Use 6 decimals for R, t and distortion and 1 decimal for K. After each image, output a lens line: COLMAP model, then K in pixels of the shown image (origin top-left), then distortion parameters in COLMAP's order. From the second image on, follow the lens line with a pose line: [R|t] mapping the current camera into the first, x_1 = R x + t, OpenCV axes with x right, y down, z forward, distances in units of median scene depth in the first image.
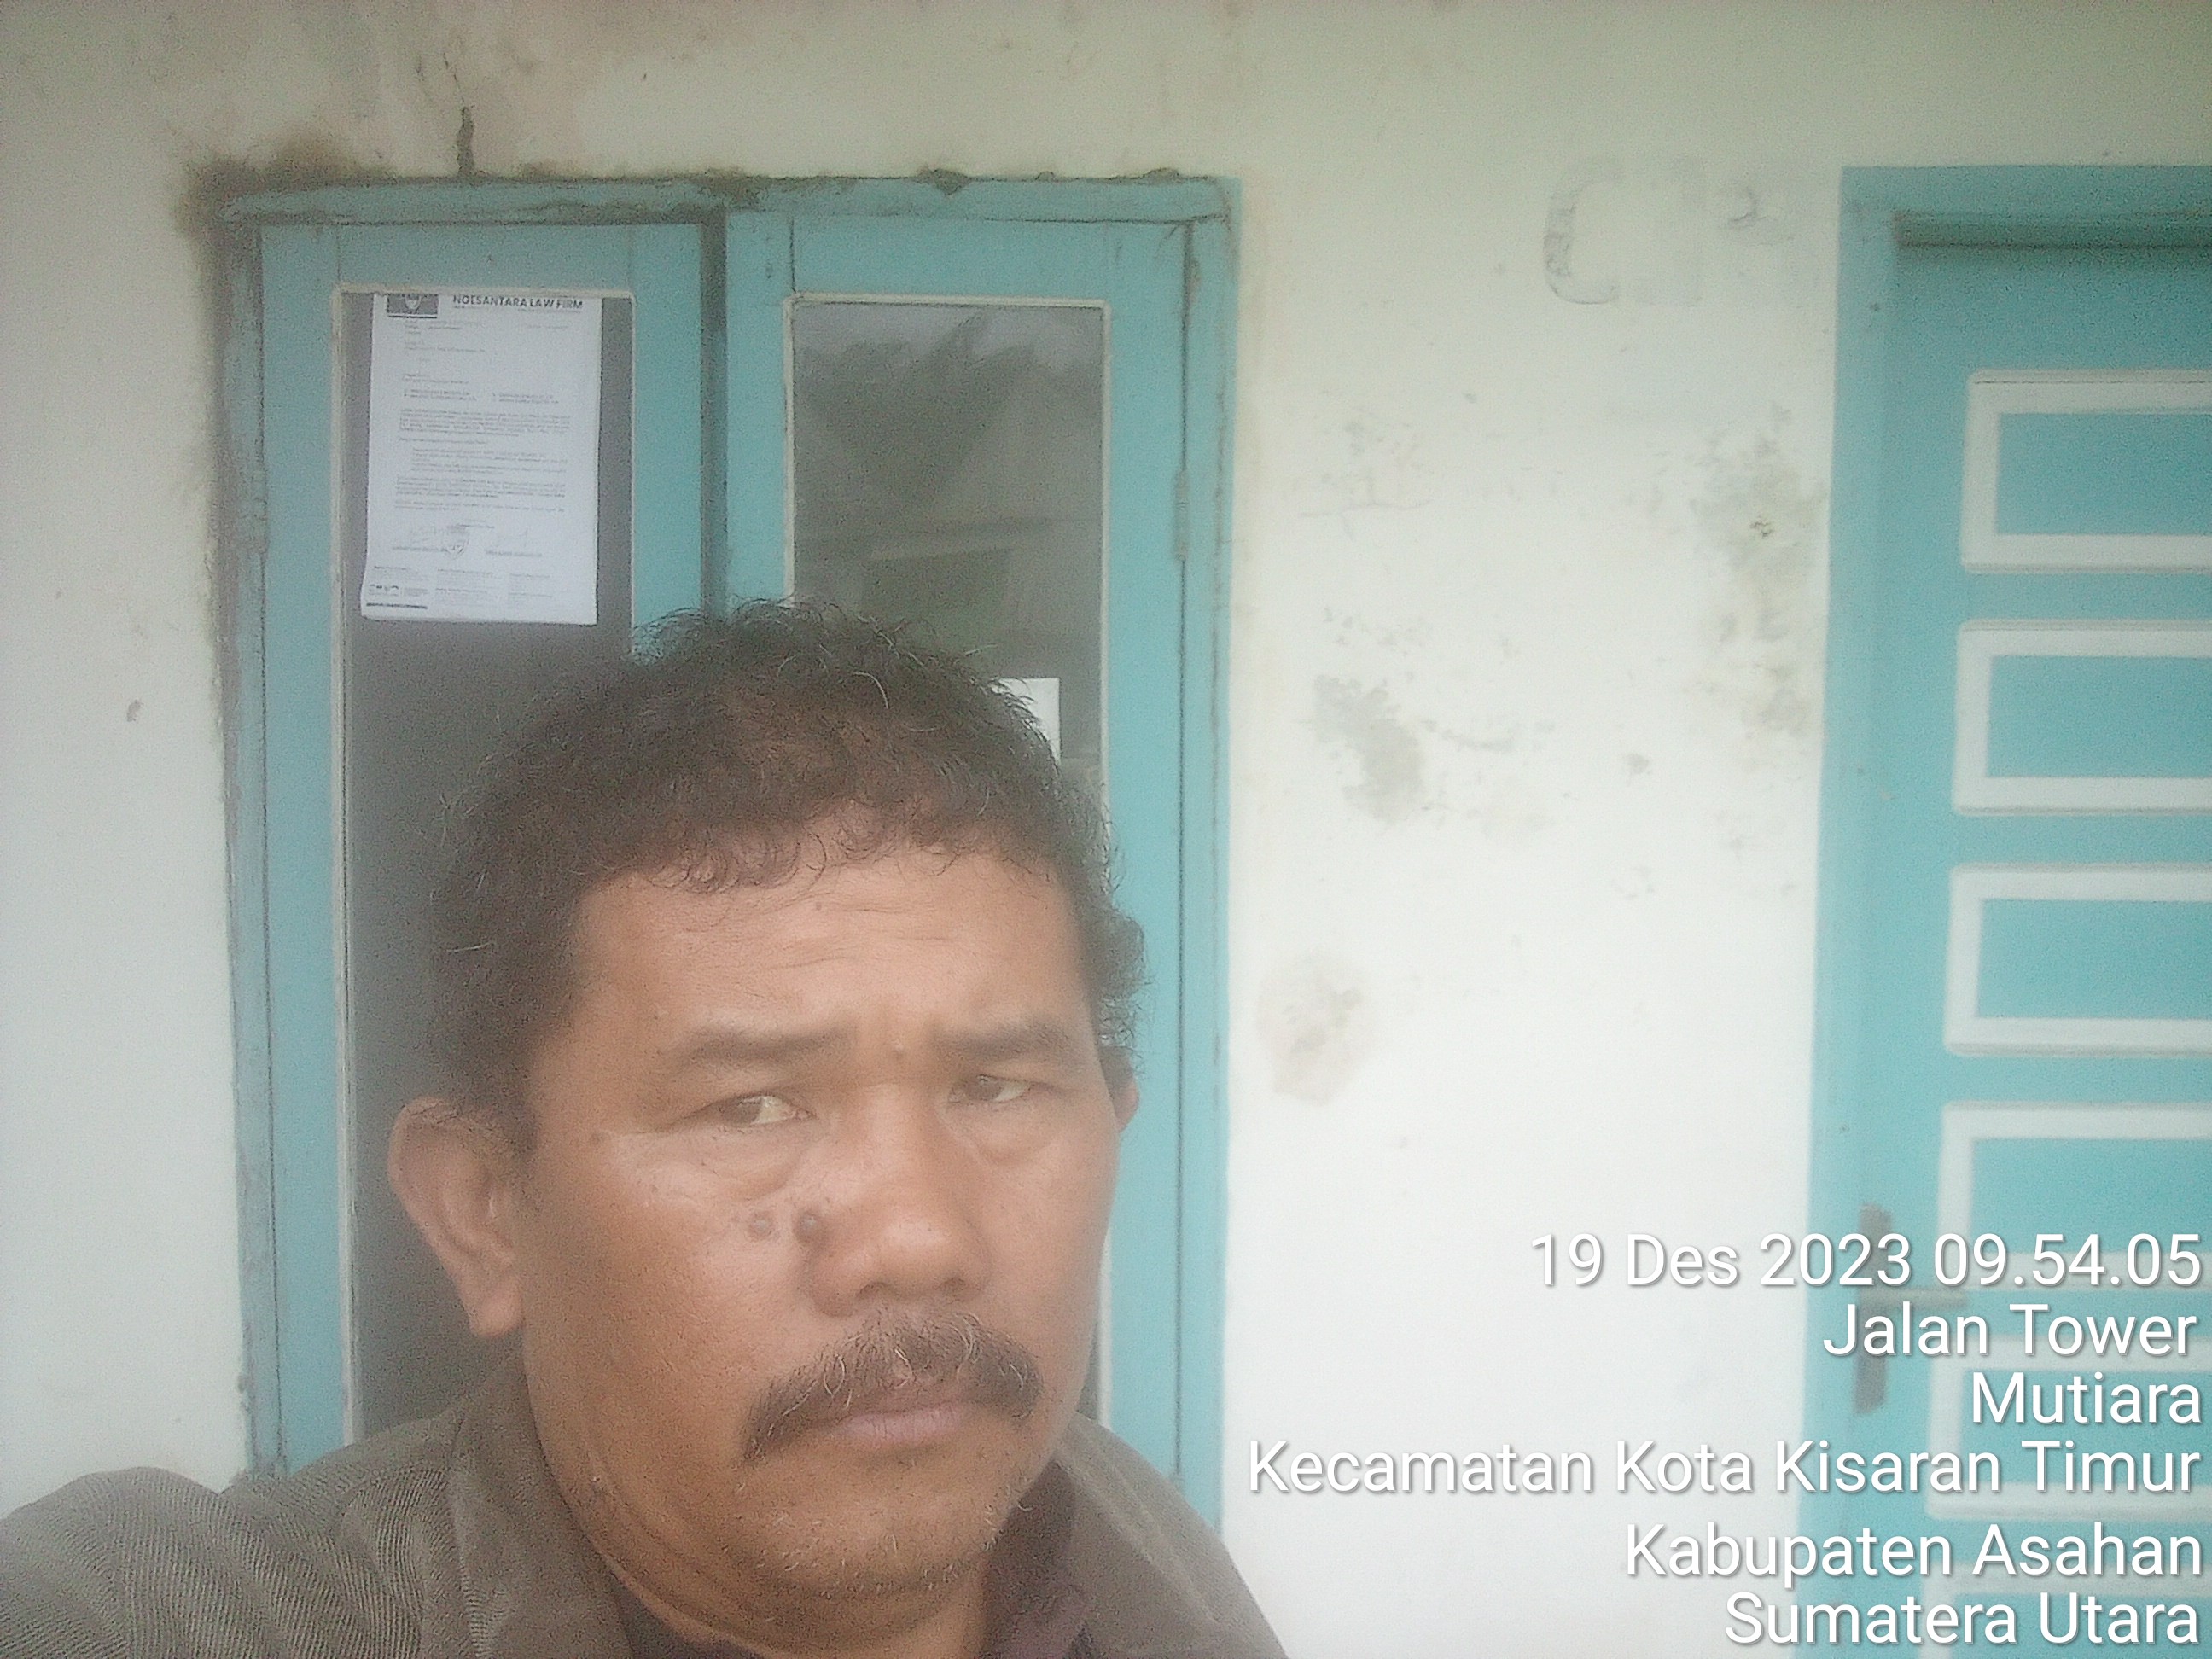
lens RADIAL K [[1483.9, 0, 1066.6], [0, 1483.9, 820.9], [0, 0, 1]] dist [0.018450, -0.006048]
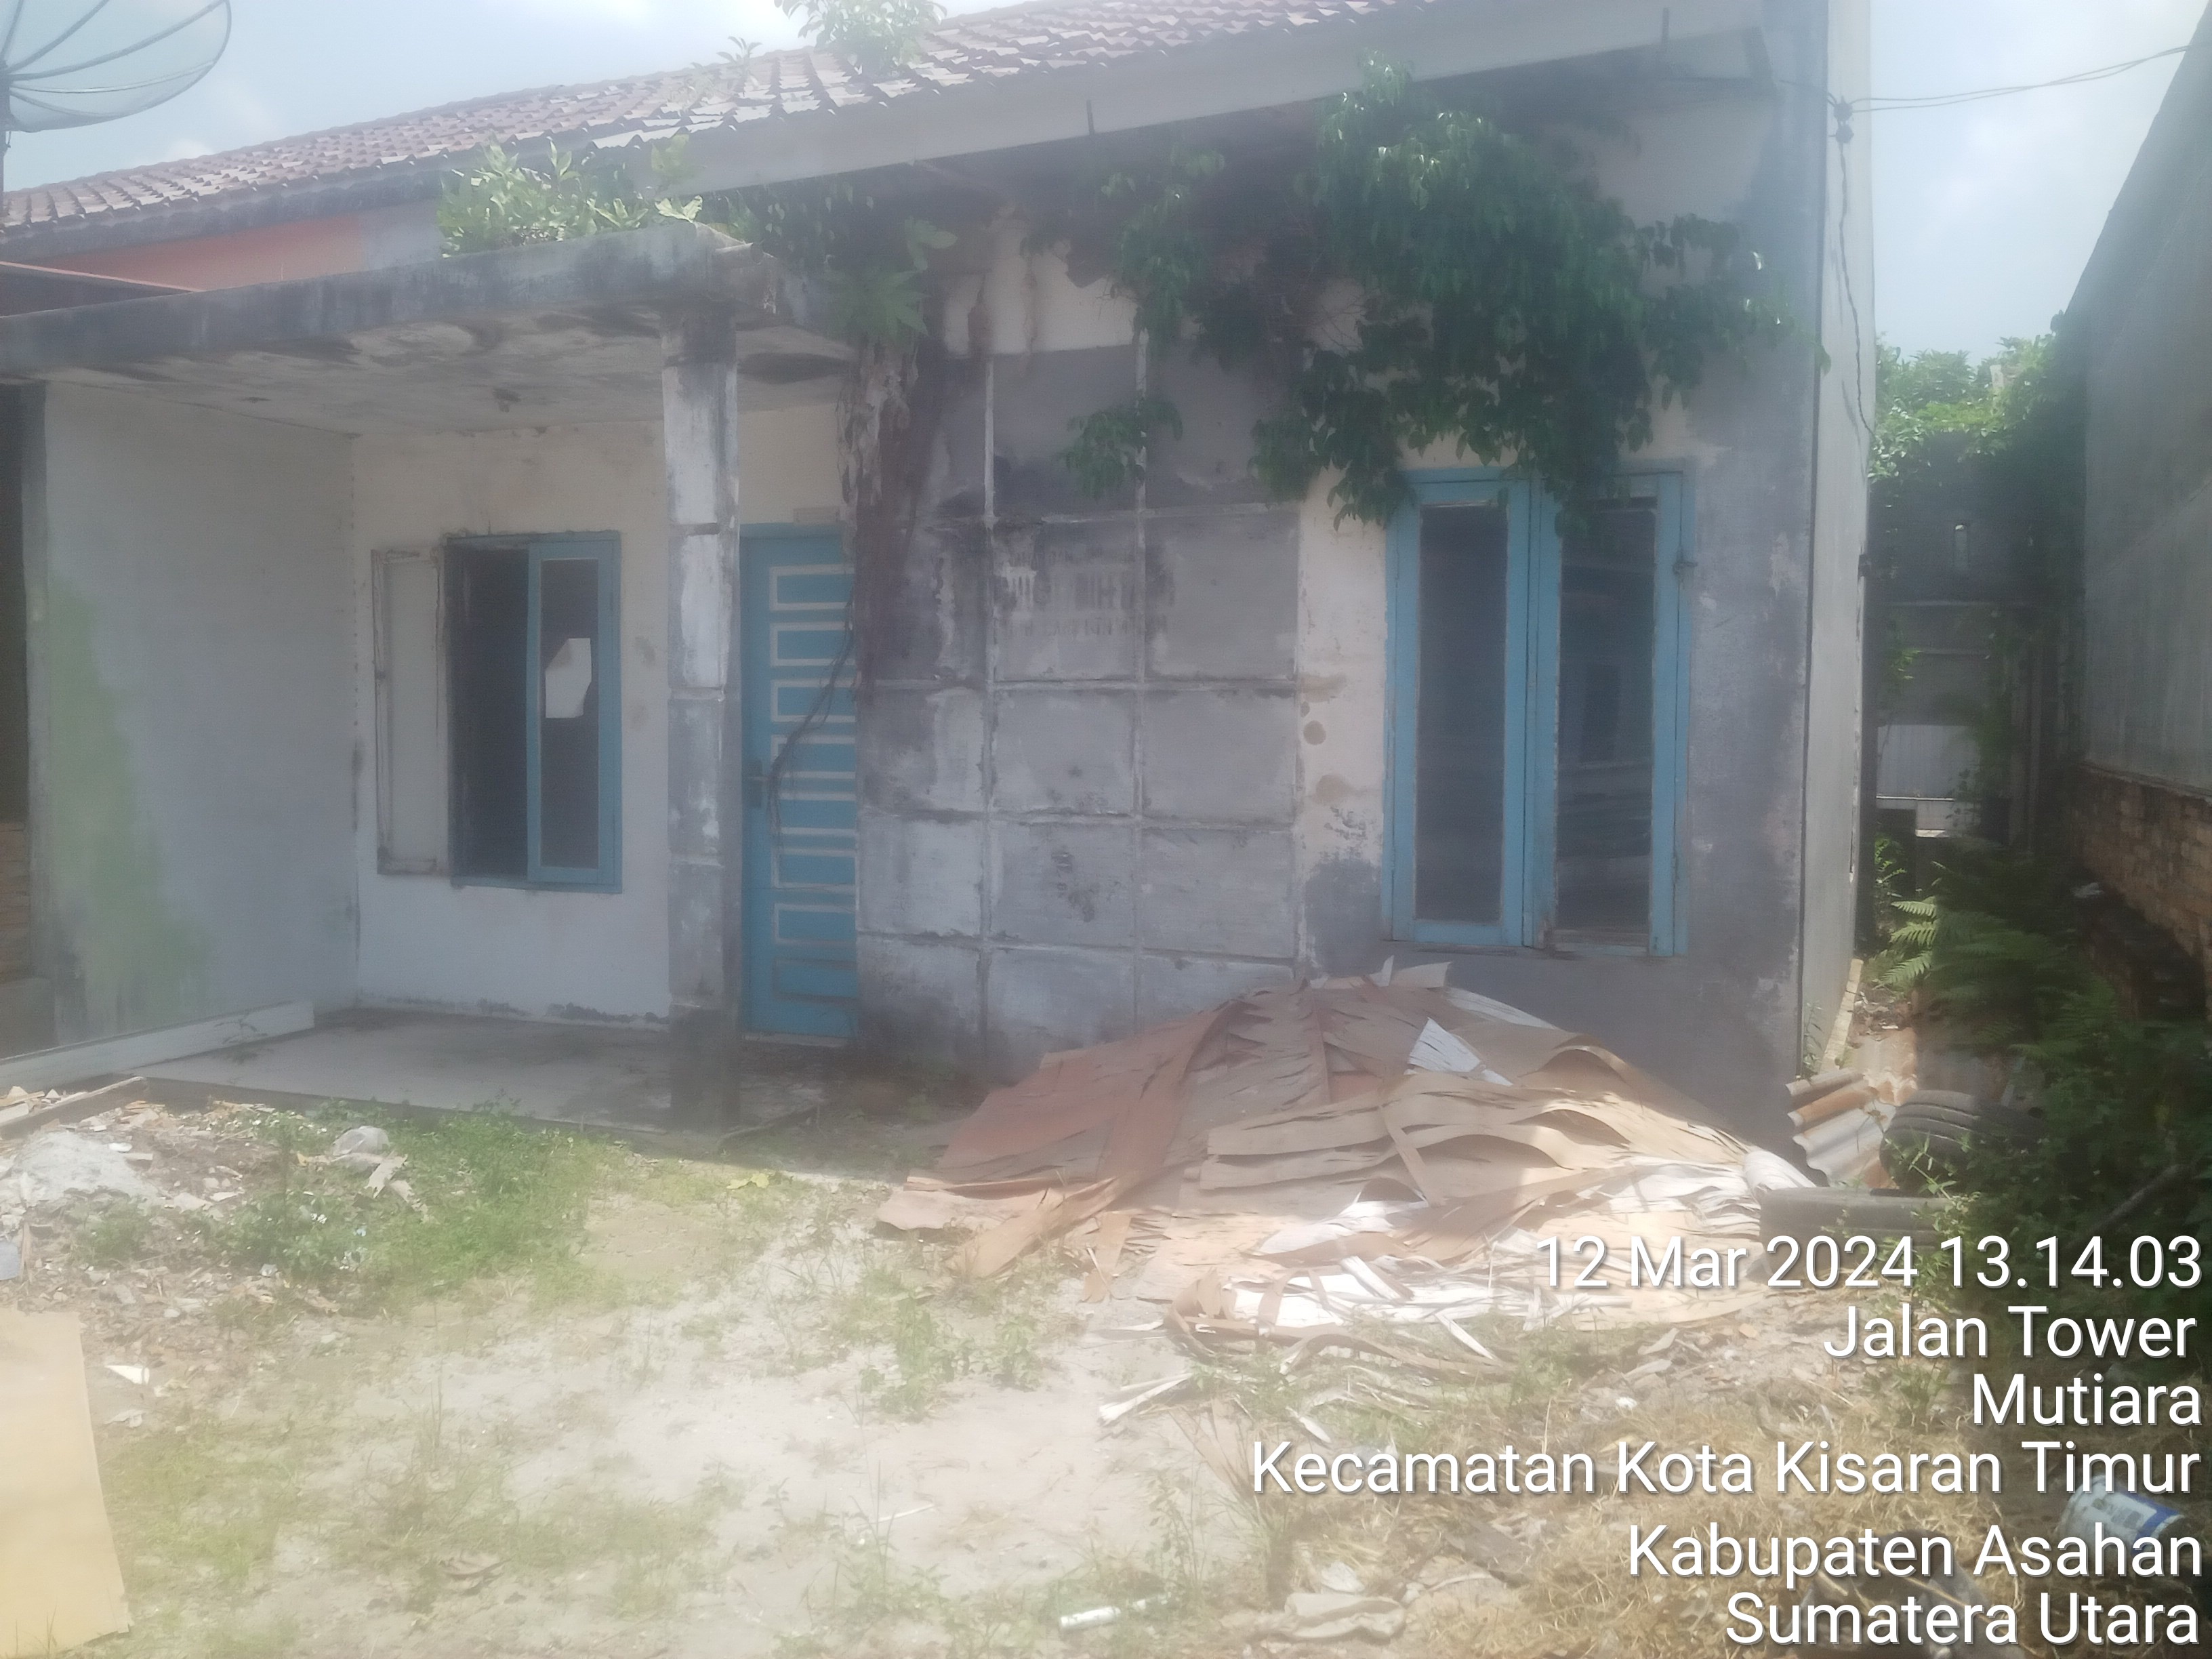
lens RADIAL K [[1852.9, 0, 1092.8], [0, 1852.9, 818.9], [0, 0, 1]] dist [0.085686, -0.152493]
pose [[0.922734, 0.020731, -0.384878, 3.716528], [-0.027346, 0.999557, -0.011721, 0.496788], [0.384465, 0.021341, 0.922893, -3.775460]]
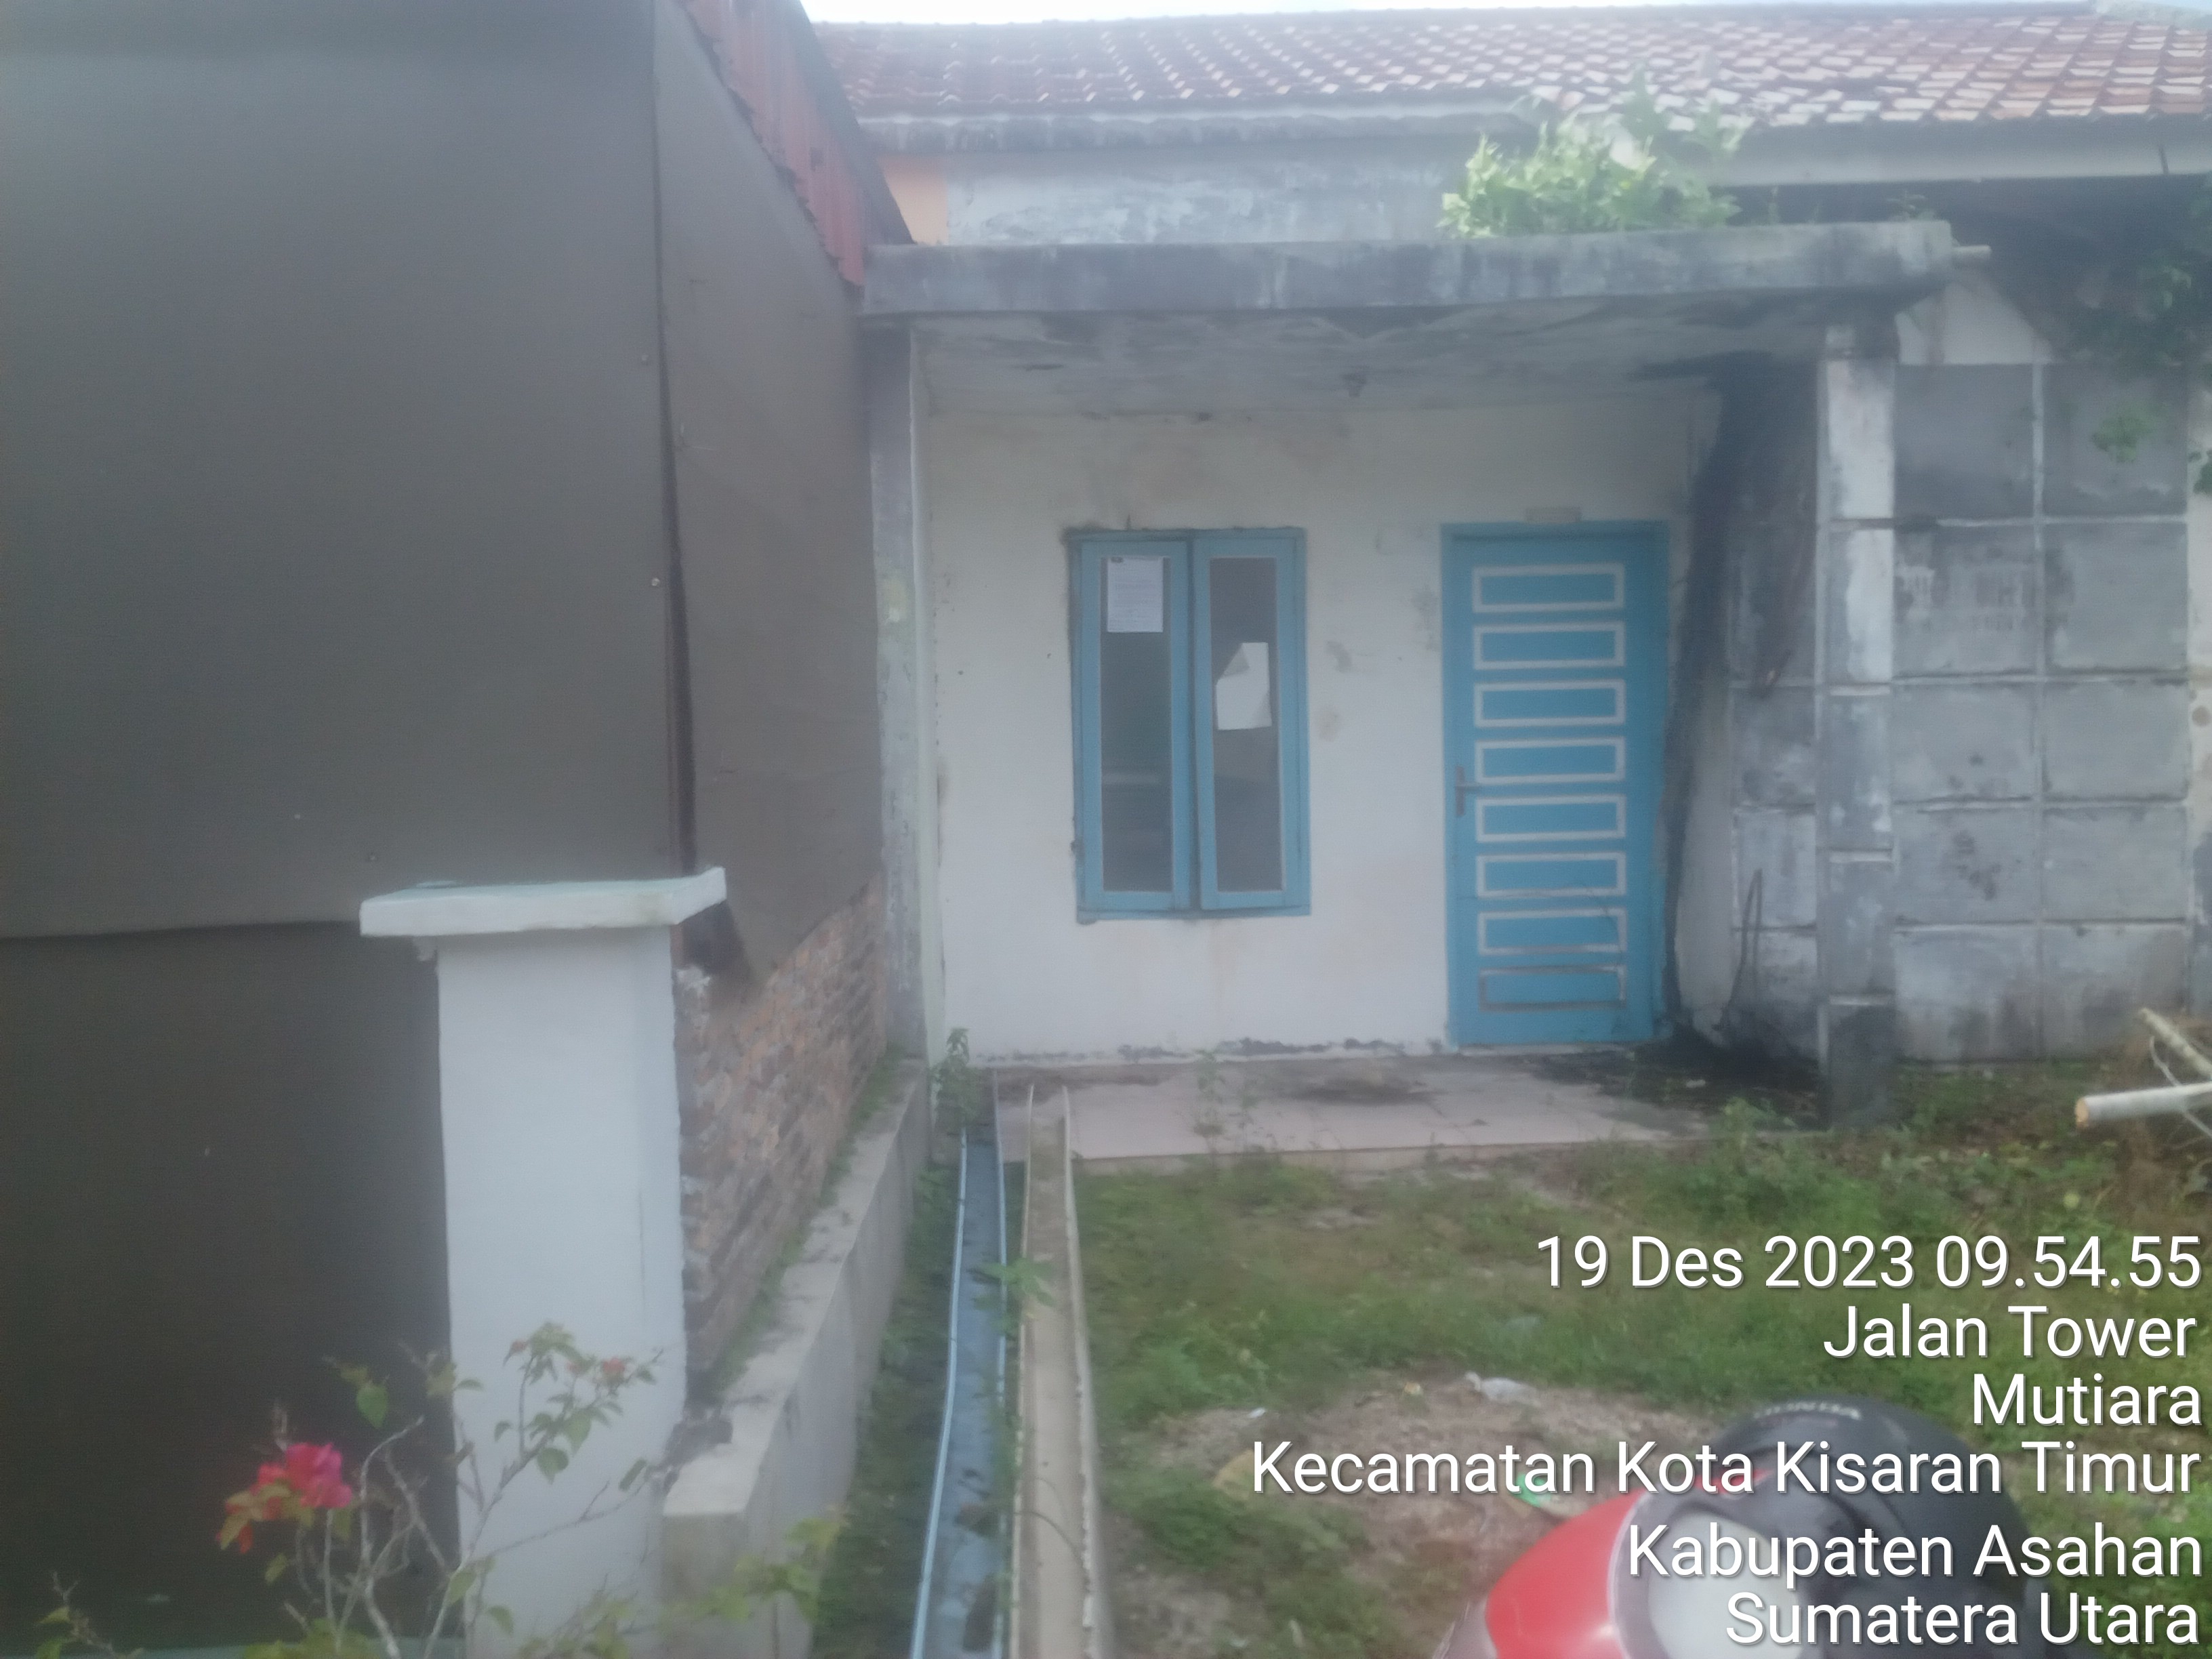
lens RADIAL K [[1852.9, 0, 1082.2], [0, 1852.9, 824.6], [0, 0, 1]] dist [0.085686, -0.152493]
pose [[0.997456, -0.029805, 0.064755, -0.907576], [0.031029, 0.999357, -0.017966, 0.514320], [-0.064178, 0.019930, 0.997739, -4.347044]]
